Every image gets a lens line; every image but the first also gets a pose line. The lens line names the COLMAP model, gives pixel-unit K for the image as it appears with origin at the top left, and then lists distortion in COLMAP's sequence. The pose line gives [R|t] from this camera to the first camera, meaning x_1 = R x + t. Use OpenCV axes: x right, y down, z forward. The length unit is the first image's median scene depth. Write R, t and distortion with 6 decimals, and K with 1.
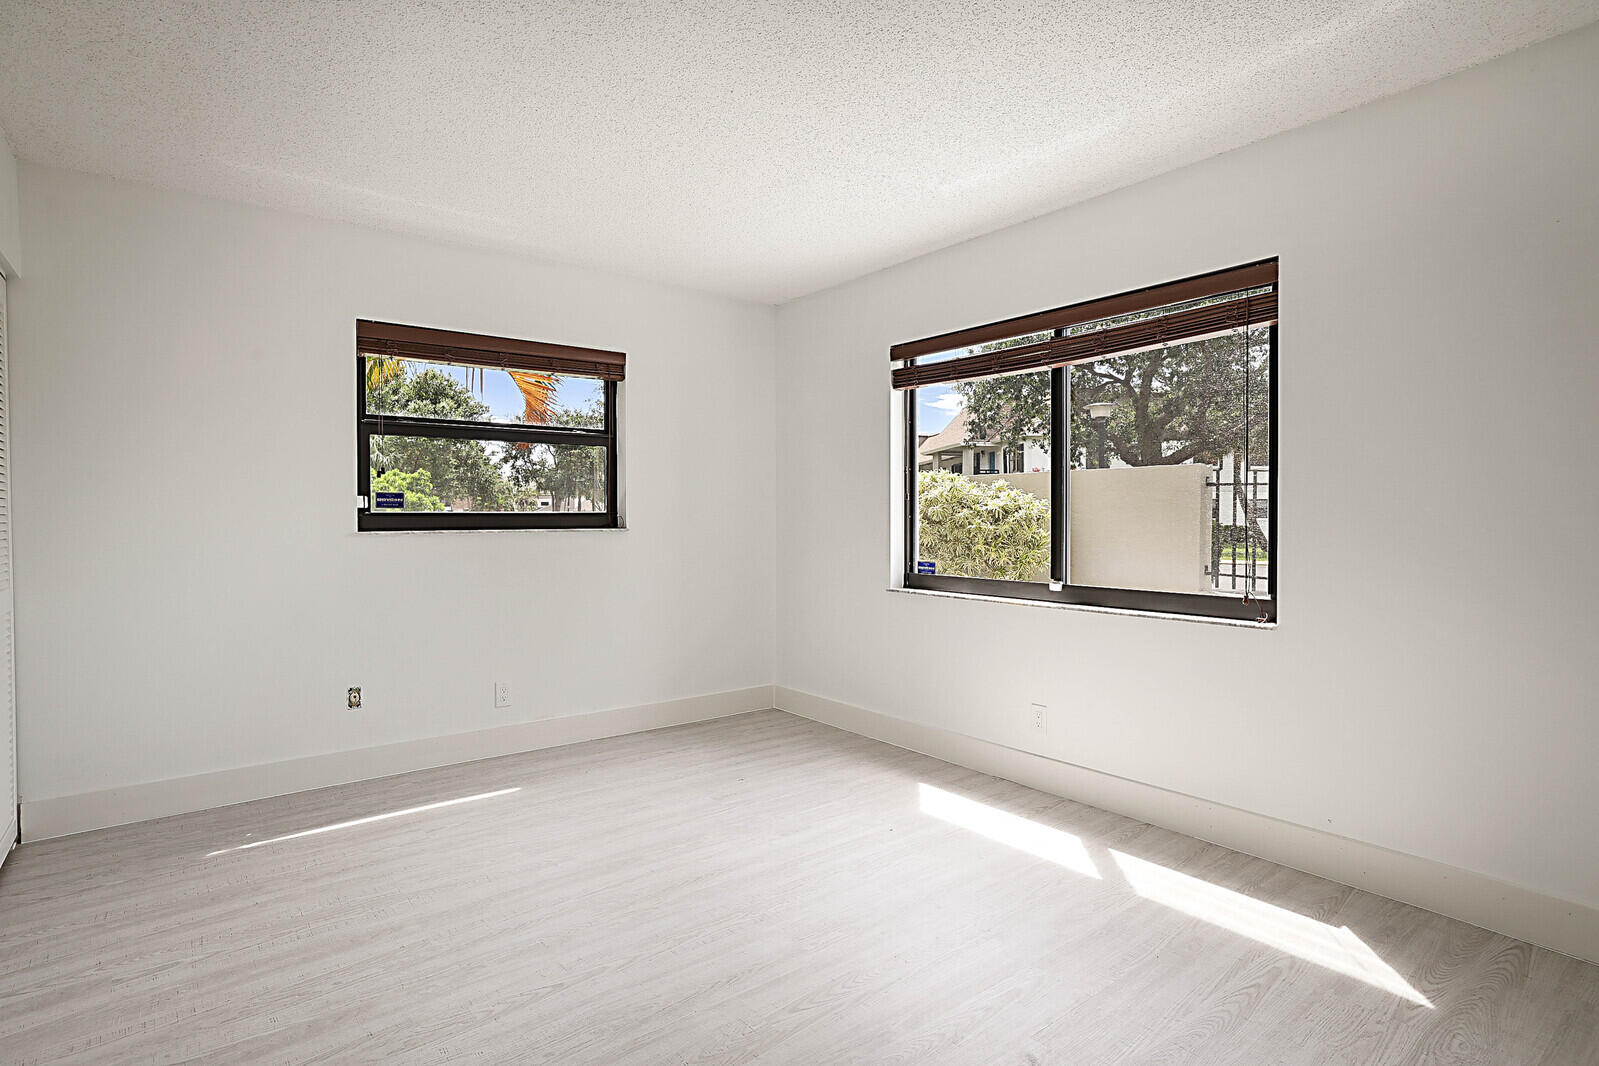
lens RADIAL K [[724.5, 0, 799.5], [0, 724.5, 533.0], [0, 0, 1]] dist [-0.000341, 0.000601]
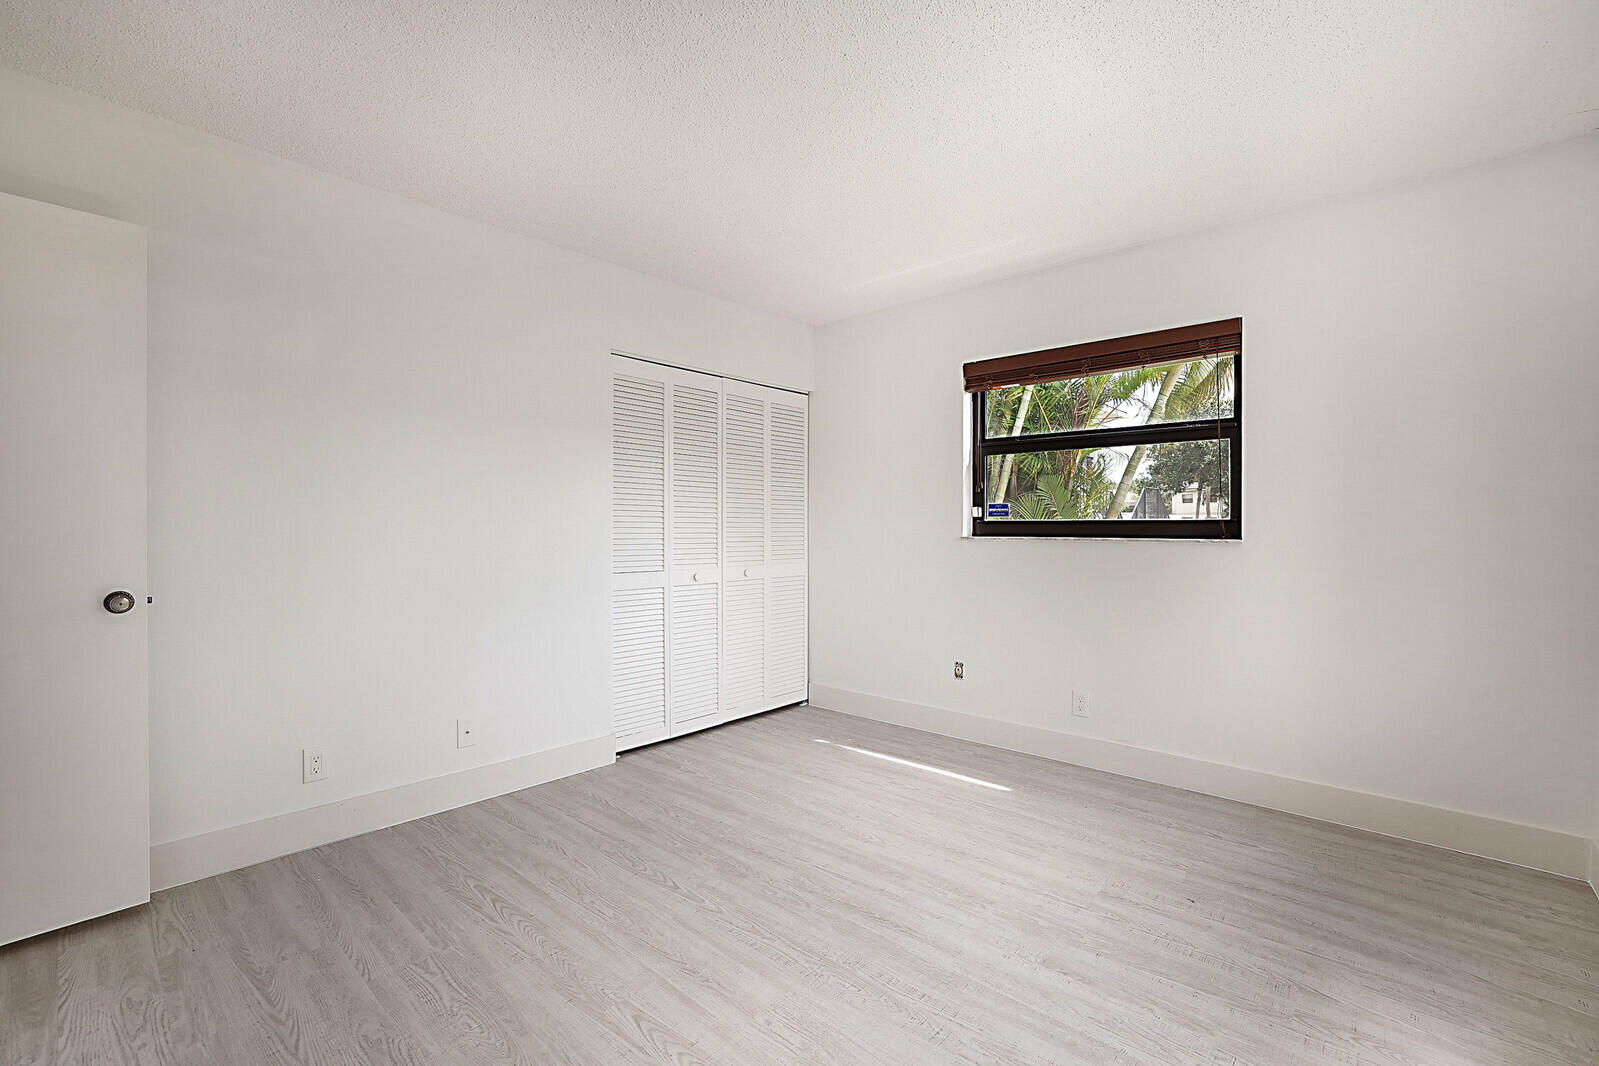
lens RADIAL K [[696.1, 0, 851.6], [0, 696.1, 532.3], [0, 0, 1]] dist [-0.046022, 0.021766]
pose [[0.239906, 0.010627, -0.970738, 0.486976], [-0.023526, 0.999710, 0.005130, -0.010110], [0.970511, 0.021607, 0.240087, 0.528017]]
